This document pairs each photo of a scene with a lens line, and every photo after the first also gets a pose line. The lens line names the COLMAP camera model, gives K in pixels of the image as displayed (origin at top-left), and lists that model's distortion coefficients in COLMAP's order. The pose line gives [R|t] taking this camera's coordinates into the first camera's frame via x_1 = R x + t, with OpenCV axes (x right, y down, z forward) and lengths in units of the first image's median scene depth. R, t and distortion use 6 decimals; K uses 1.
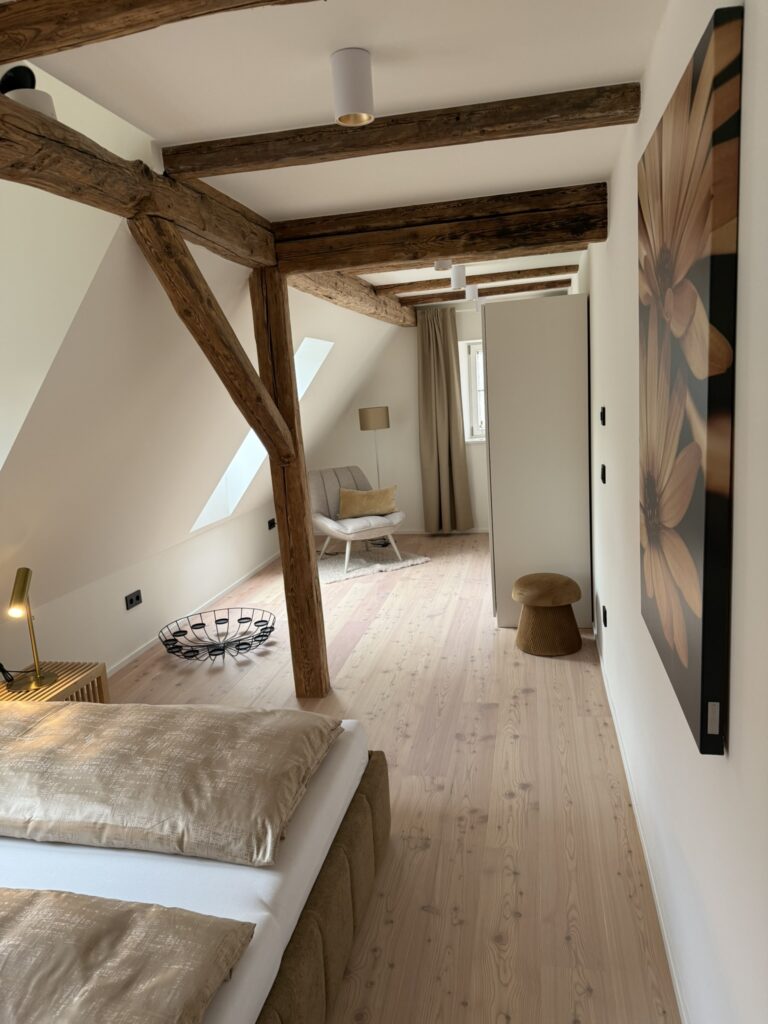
lens RADIAL K [[716.4, 0, 384.1], [0, 716.4, 513.6], [0, 0, 1]] dist [0.045340, -0.052522]
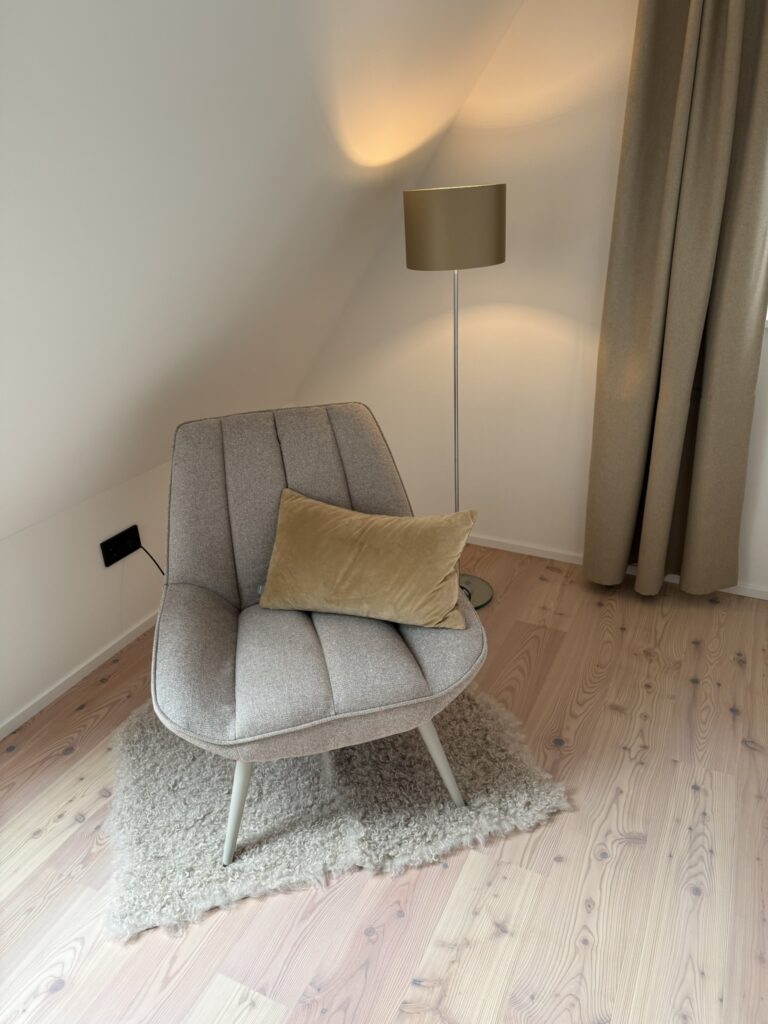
lens RADIAL K [[716.4, 0, 383.2], [0, 716.4, 513.0], [0, 0, 1]] dist [0.045340, -0.052522]
pose [[0.965829, 0.128640, -0.225003, 0.091990], [-0.062304, 0.957911, 0.280222, -0.234693], [0.251580, -0.256628, 0.933193, 1.577753]]
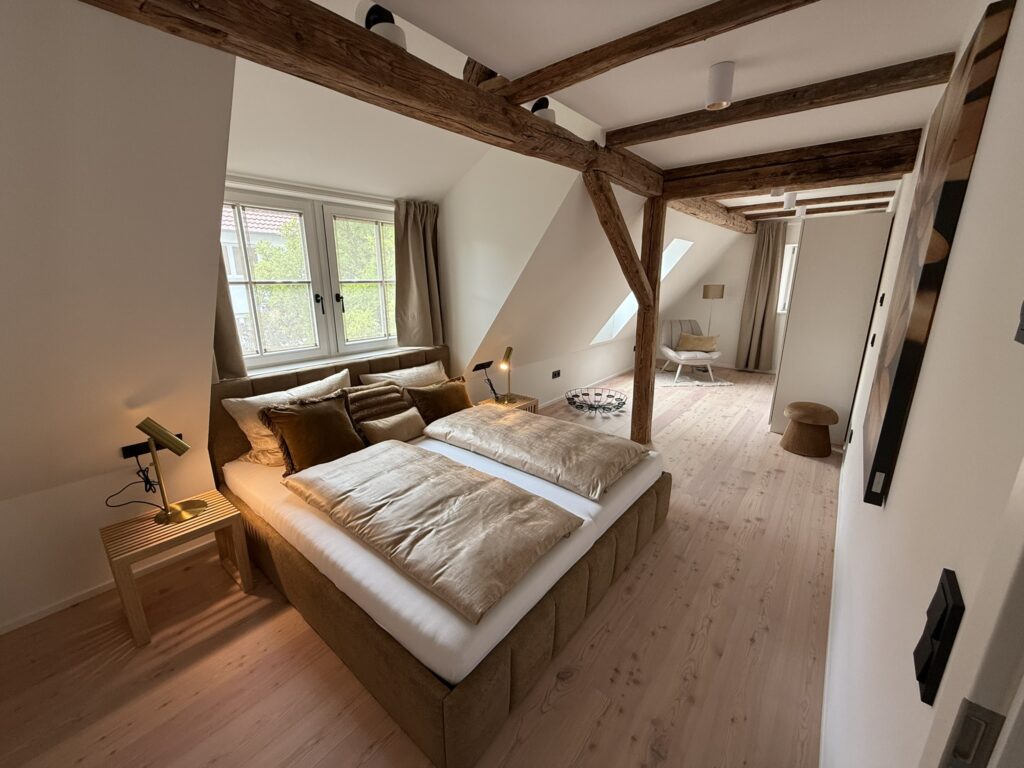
lens RADIAL K [[408.7, 0, 506.0], [0, 408.7, 380.6], [0, 0, 1]] dist [0.001541, -0.001003]
pose [[0.878834, 0.178425, -0.442510, 0.043223], [-0.137755, 0.982836, 0.122706, 0.030264], [0.456809, -0.046880, 0.888329, -0.082294]]
